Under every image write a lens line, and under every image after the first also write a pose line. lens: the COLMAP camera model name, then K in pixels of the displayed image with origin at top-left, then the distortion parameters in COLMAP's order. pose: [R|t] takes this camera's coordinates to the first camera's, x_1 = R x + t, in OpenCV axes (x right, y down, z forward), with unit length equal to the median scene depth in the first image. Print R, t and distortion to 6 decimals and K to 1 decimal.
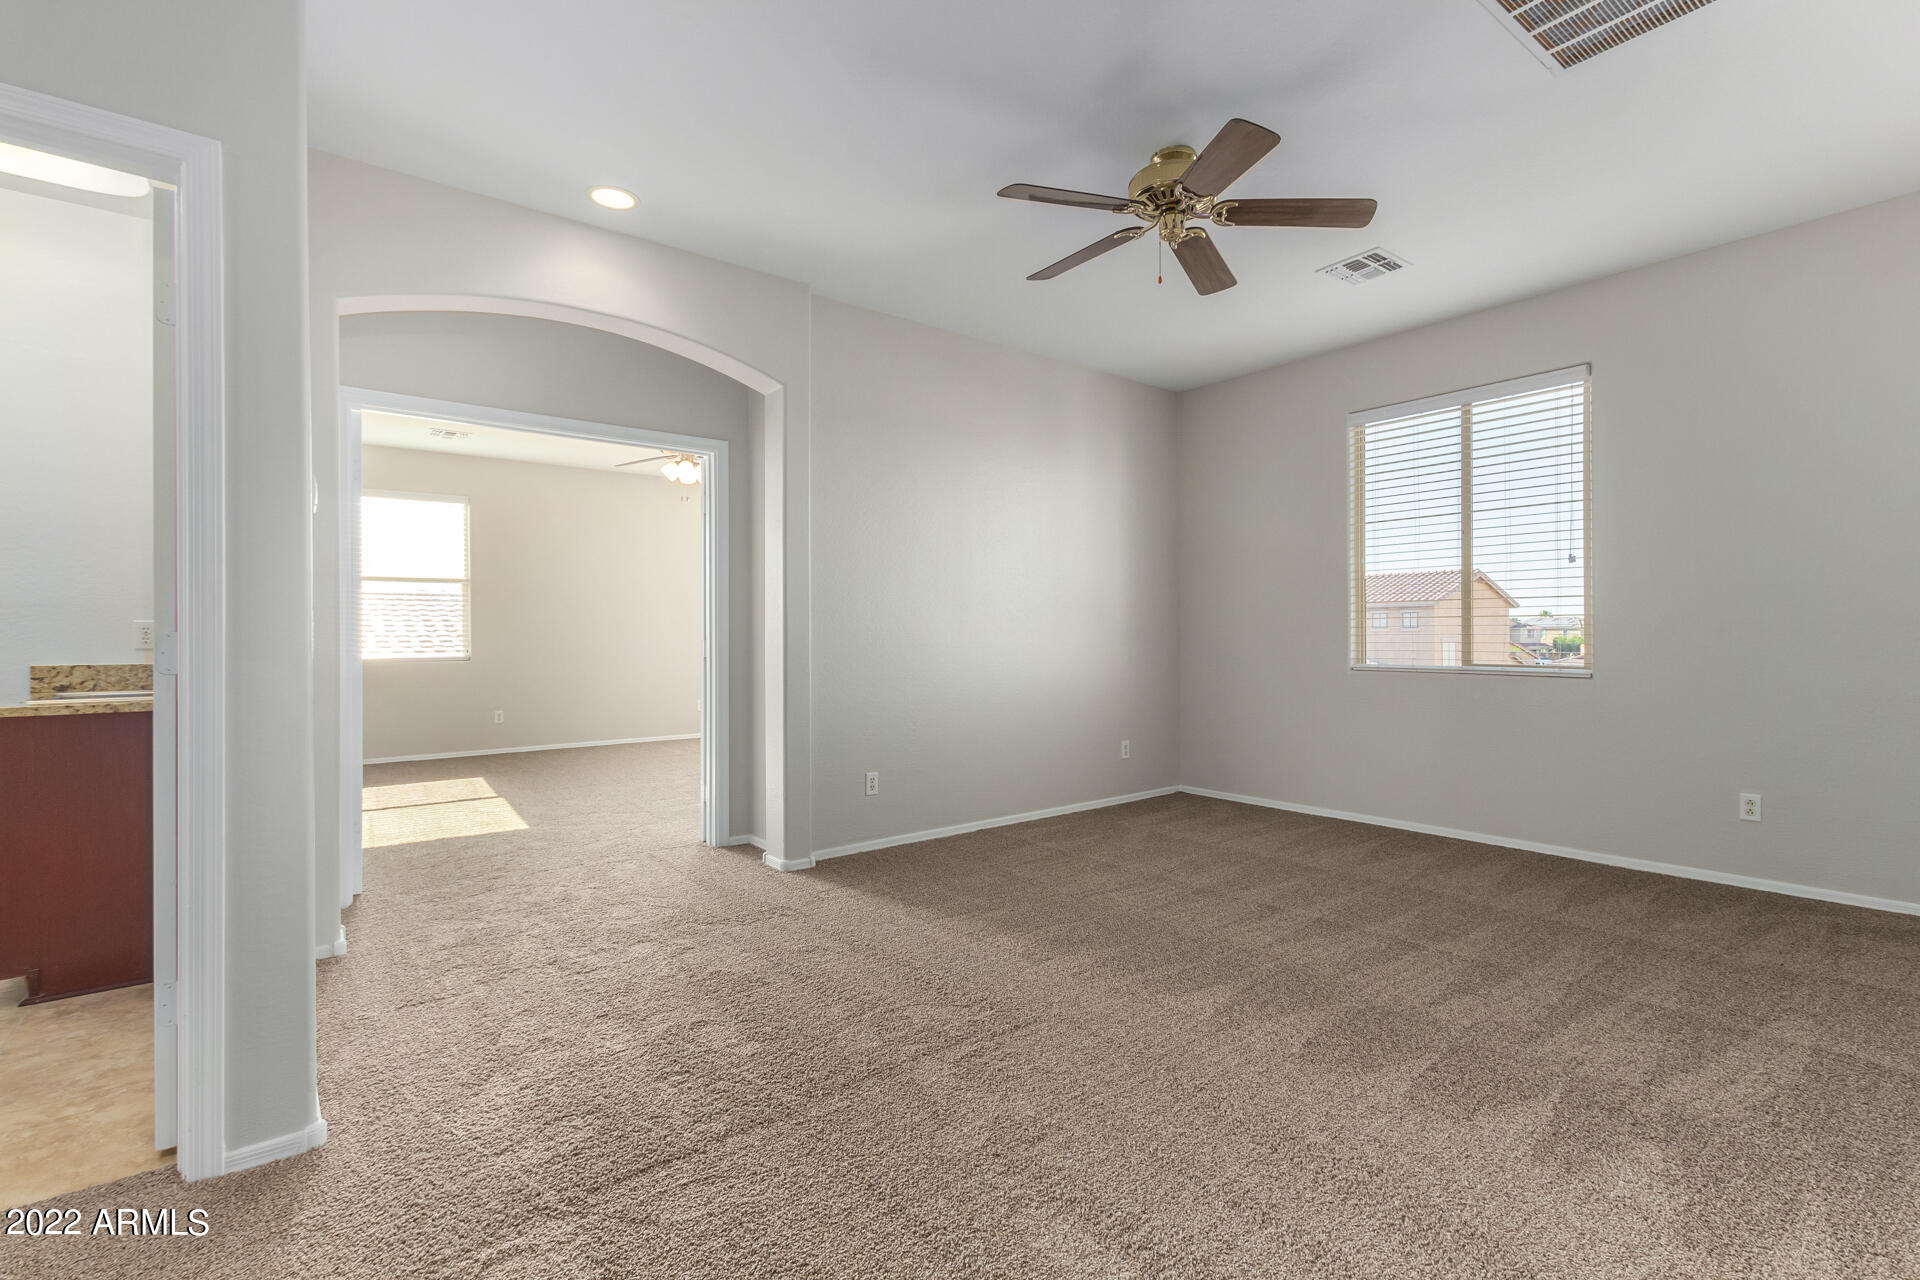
lens RADIAL K [[881.4, 0, 965.5], [0, 881.4, 638.8], [0, 0, 1]] dist [-0.003691, -0.000476]
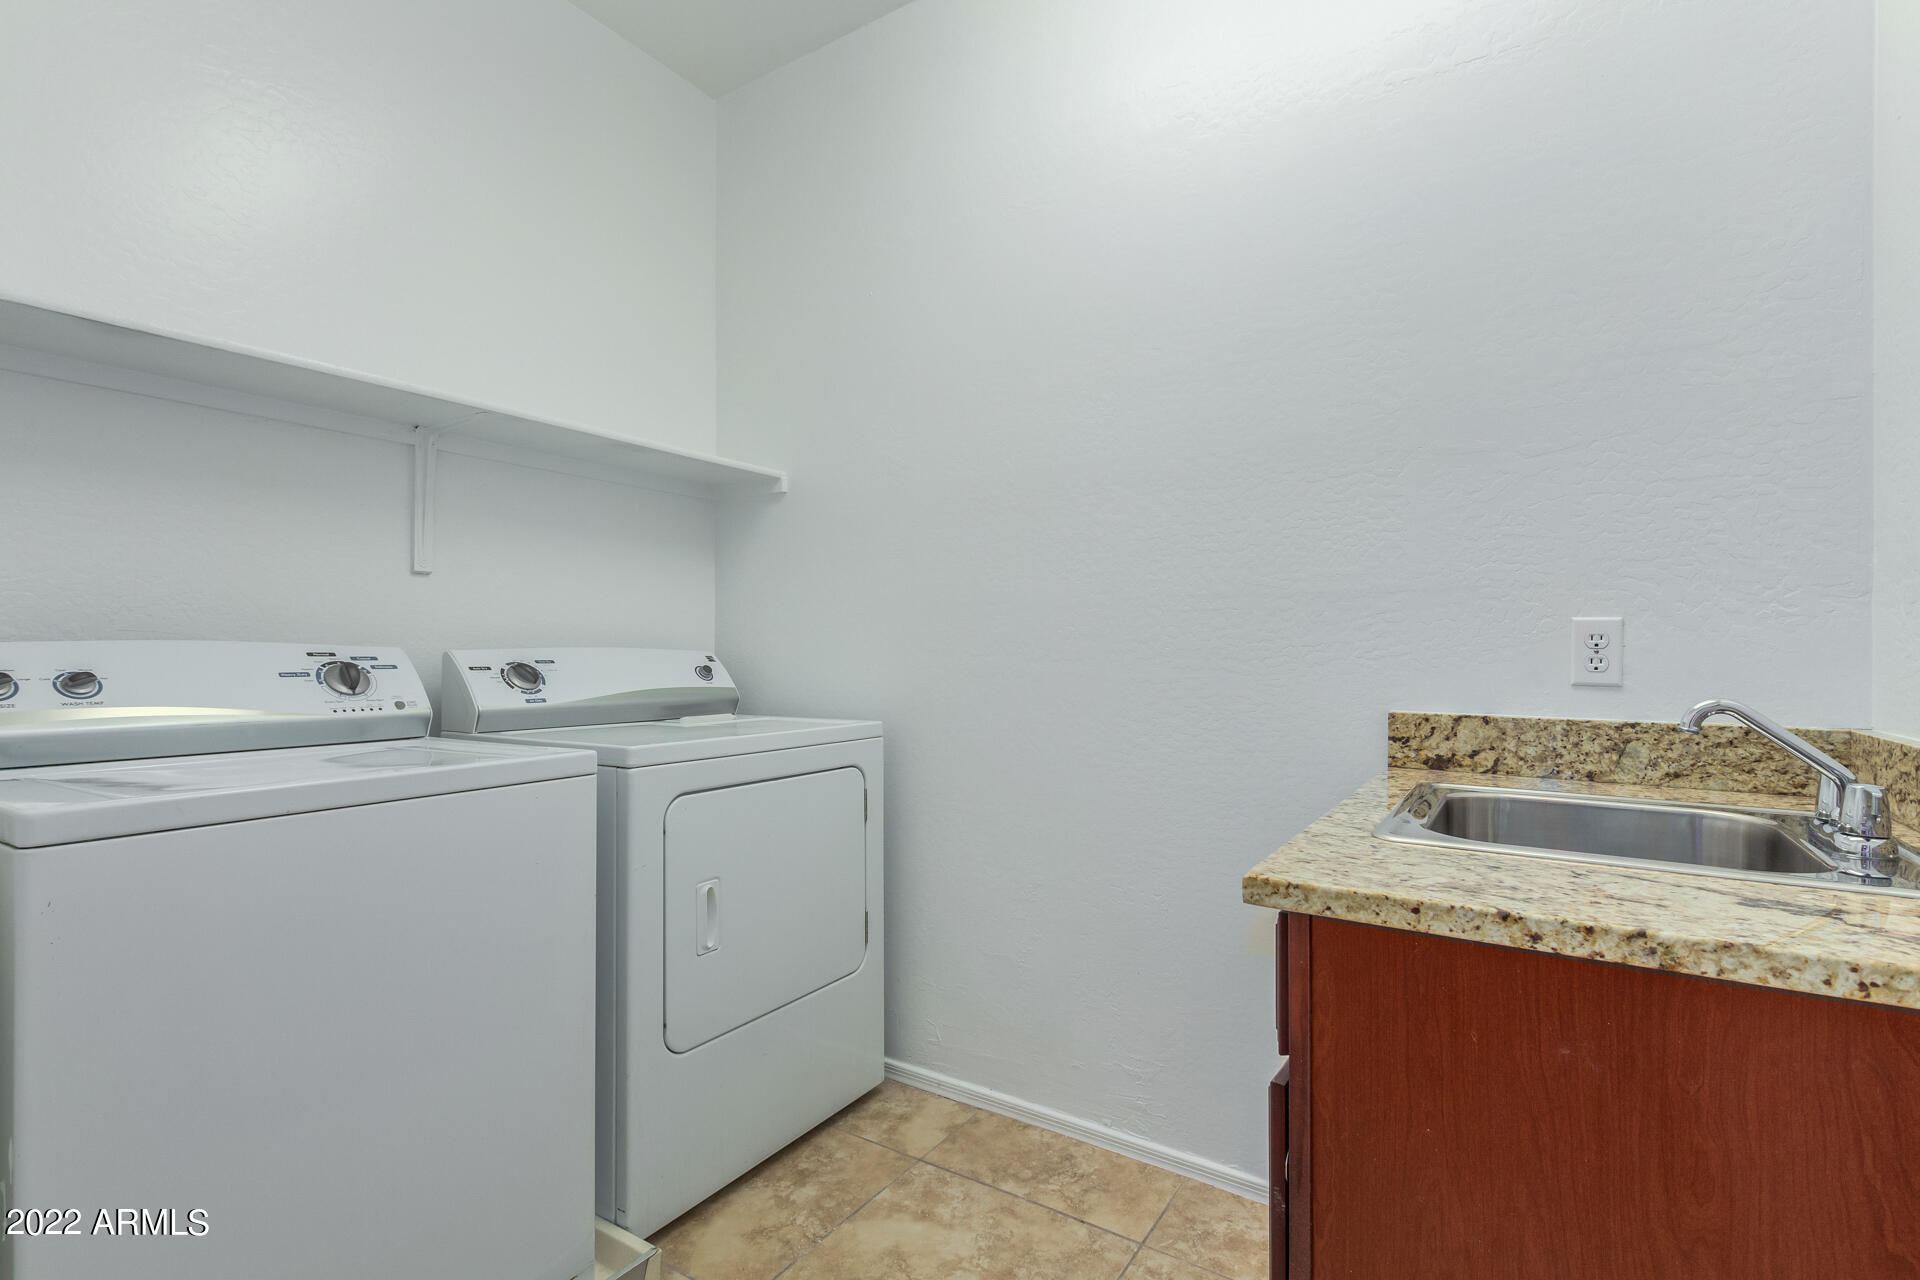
lens RADIAL K [[881.4, 0, 969.0], [0, 881.4, 646.6], [0, 0, 1]] dist [-0.003691, -0.000476]
pose [[0.314996, 0.005211, -0.949079, -0.654324], [-0.012034, 0.999926, 0.001496, -0.004359], [0.949017, 0.010950, 0.315036, 0.604449]]
